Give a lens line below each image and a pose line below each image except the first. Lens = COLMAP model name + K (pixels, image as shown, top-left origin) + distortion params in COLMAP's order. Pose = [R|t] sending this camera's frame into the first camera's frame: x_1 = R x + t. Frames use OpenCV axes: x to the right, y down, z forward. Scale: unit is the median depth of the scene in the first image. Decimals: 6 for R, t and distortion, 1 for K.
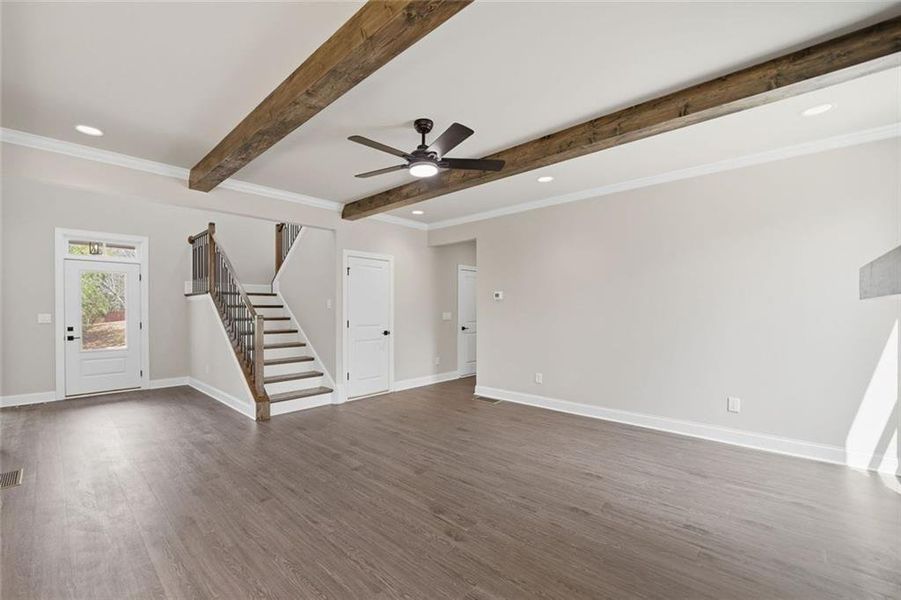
lens RADIAL K [[368.9, 0, 424.5], [0, 368.9, 305.6], [0, 0, 1]] dist [-0.029610, 0.000574]
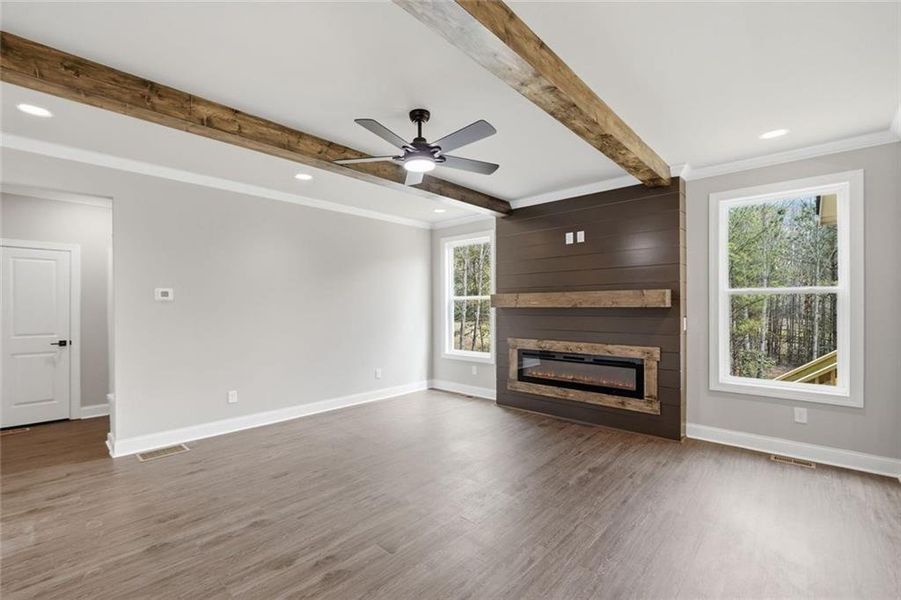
lens RADIAL K [[380.6, 0, 433.7], [0, 380.6, 303.3], [0, 0, 1]] dist [-0.003446, -0.000583]
pose [[0.005432, 0.007064, 0.999960, -0.677528], [-0.007721, 0.999946, -0.007022, -0.013404], [-0.999955, -0.007682, 0.005486, 0.680410]]
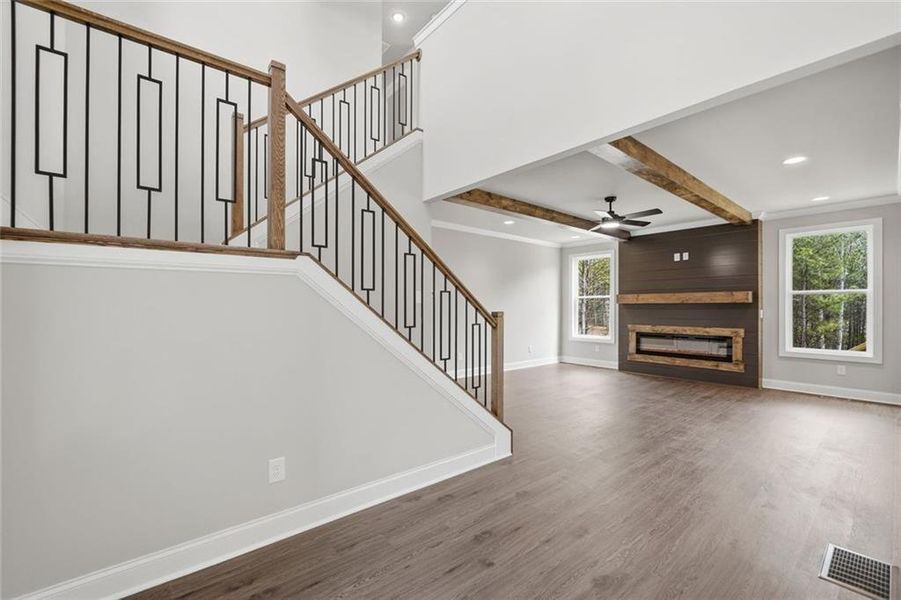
lens RADIAL K [[380.6, 0, 433.7], [0, 380.6, 303.3], [0, 0, 1]] dist [-0.003446, -0.000583]
pose [[0.122462, 0.013422, 0.992382, -1.341301], [-0.014596, 0.999825, -0.011721, 0.022391], [-0.992366, -0.013050, 0.122636, 1.140161]]
